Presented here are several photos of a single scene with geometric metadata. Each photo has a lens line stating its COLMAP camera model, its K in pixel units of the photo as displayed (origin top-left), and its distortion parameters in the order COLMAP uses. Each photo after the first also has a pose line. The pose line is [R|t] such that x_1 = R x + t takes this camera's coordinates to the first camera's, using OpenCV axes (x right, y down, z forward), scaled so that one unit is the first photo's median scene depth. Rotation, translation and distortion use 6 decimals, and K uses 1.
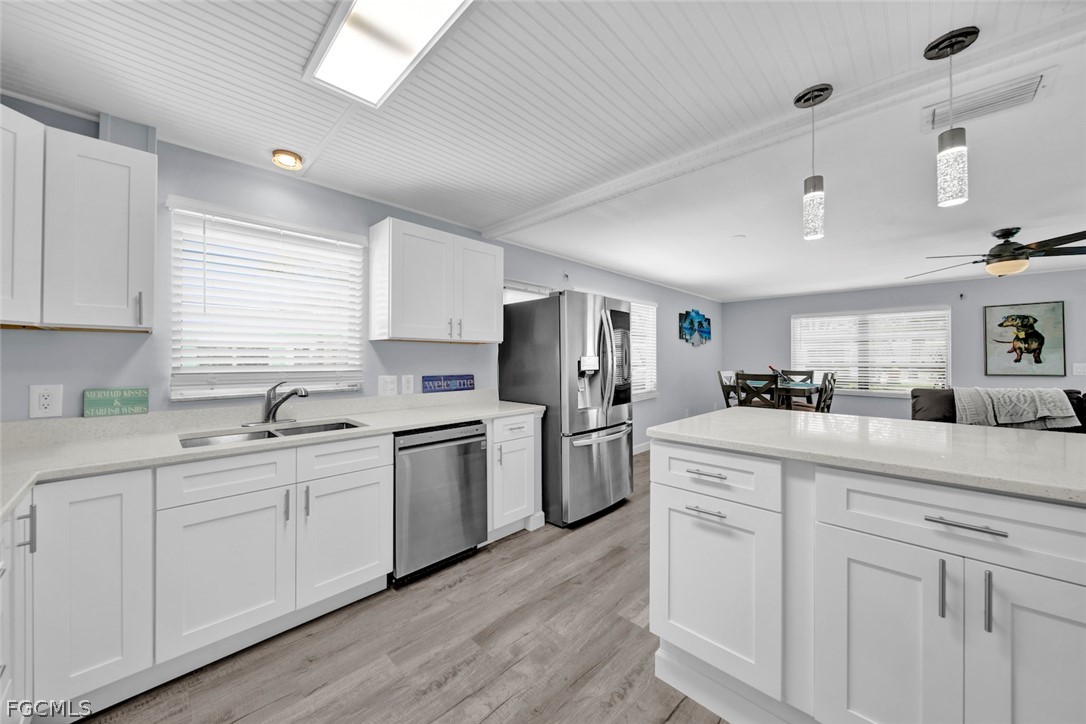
lens RADIAL K [[382.1, 0, 548.3], [0, 382.1, 355.5], [0, 0, 1]] dist [-0.000922, -0.001229]
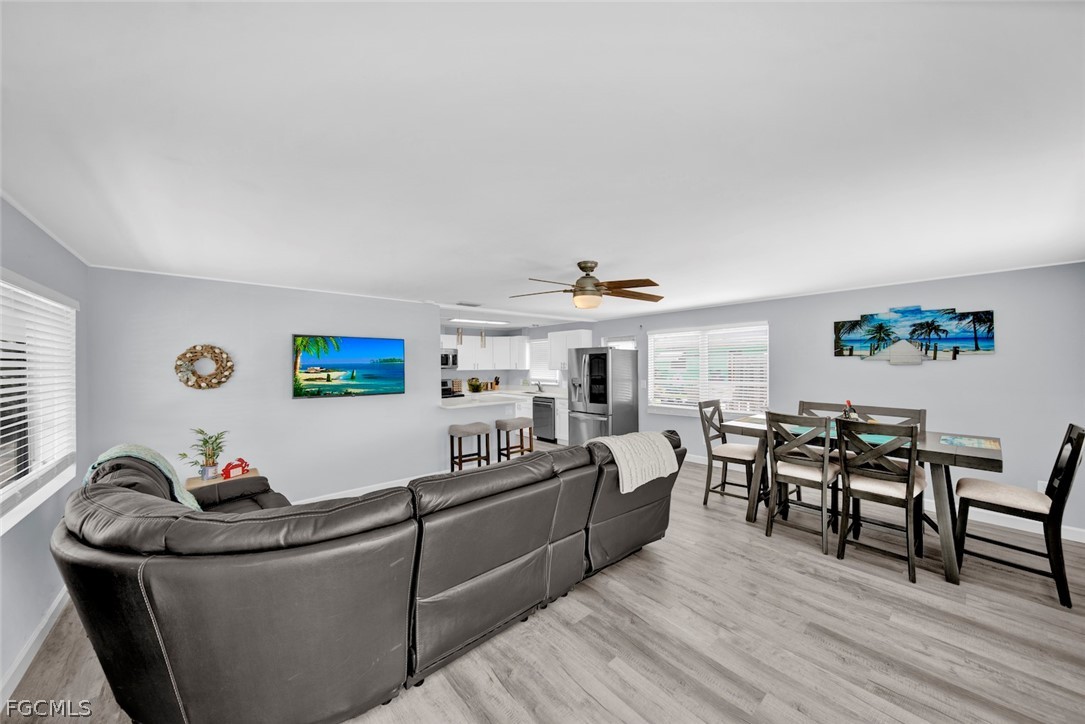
lens RADIAL K [[381.8, 0, 548.1], [0, 381.8, 369.0], [0, 0, 1]] dist [-0.000922, -0.001229]
pose [[-0.084421, 0.016612, -0.996292, 2.403241], [0.019566, 0.999696, 0.015011, -0.086126], [0.996238, -0.018226, -0.084721, 1.068456]]
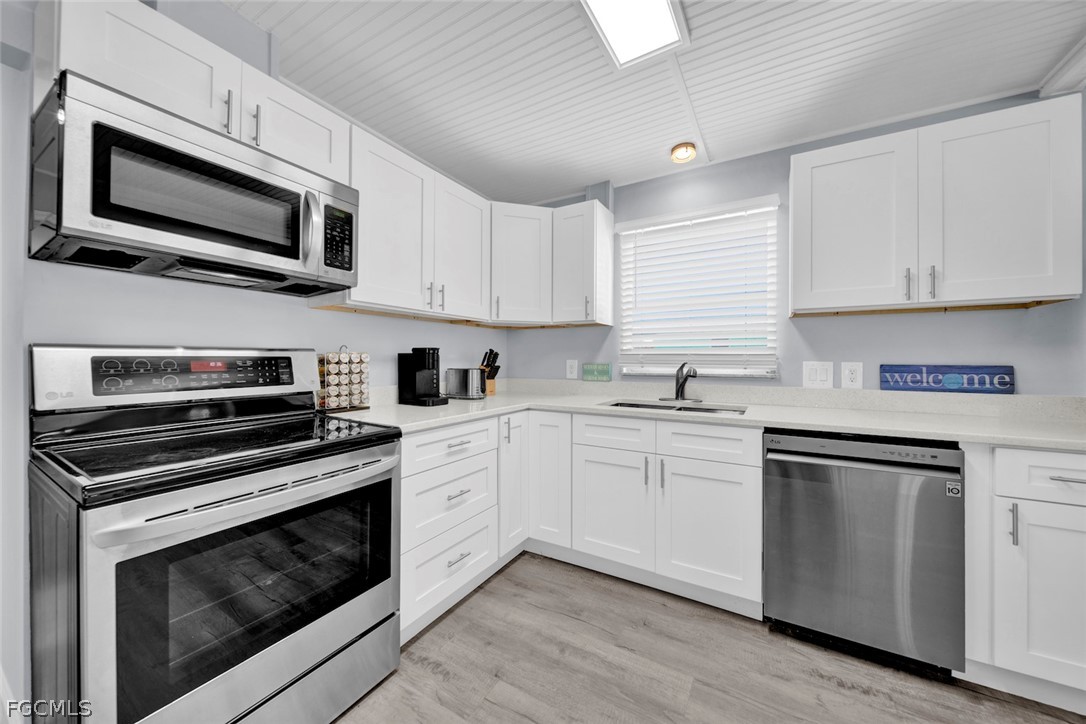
lens RADIAL K [[382.1, 0, 553.8], [0, 382.1, 359.1], [0, 0, 1]] dist [-0.000922, -0.001229]
pose [[0.241545, -0.002934, -0.970385, 0.185143], [0.005383, 0.999984, -0.001683, 0.043627], [0.970375, -0.004817, 0.241557, 0.286473]]
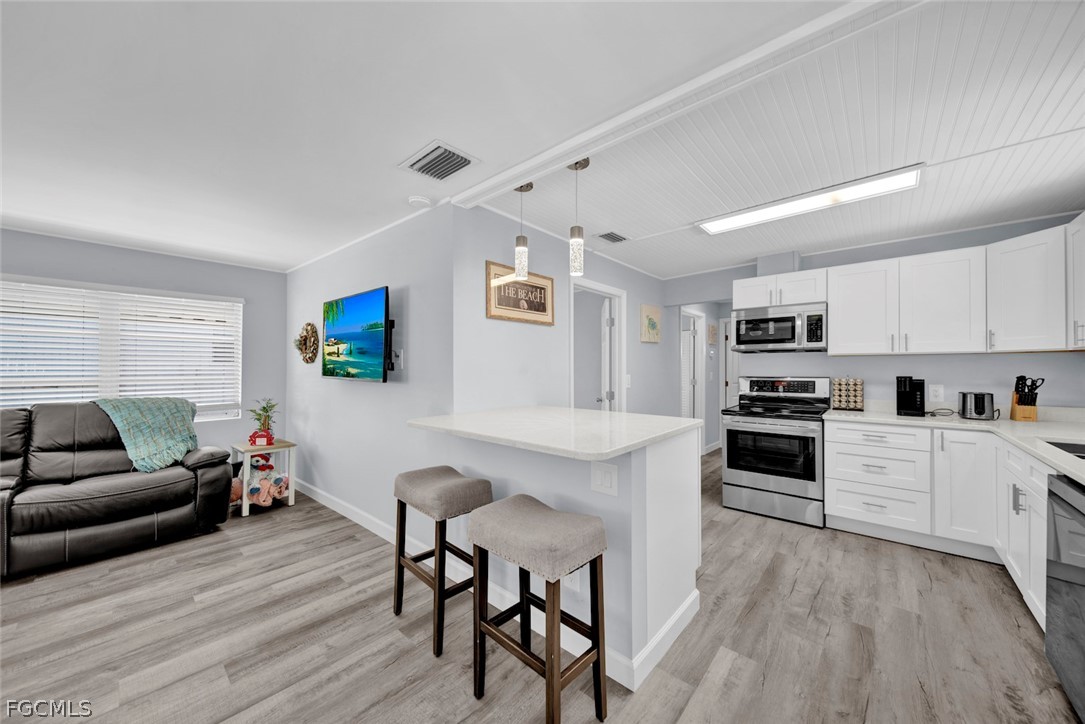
lens RADIAL K [[381.8, 0, 549.3], [0, 381.8, 366.8], [0, 0, 1]] dist [-0.000922, -0.001229]
pose [[-0.998766, -0.000266, -0.049661, 0.467849], [0.000287, 0.999938, -0.011127, 0.004716], [0.049661, -0.011128, -0.998704, 1.244098]]
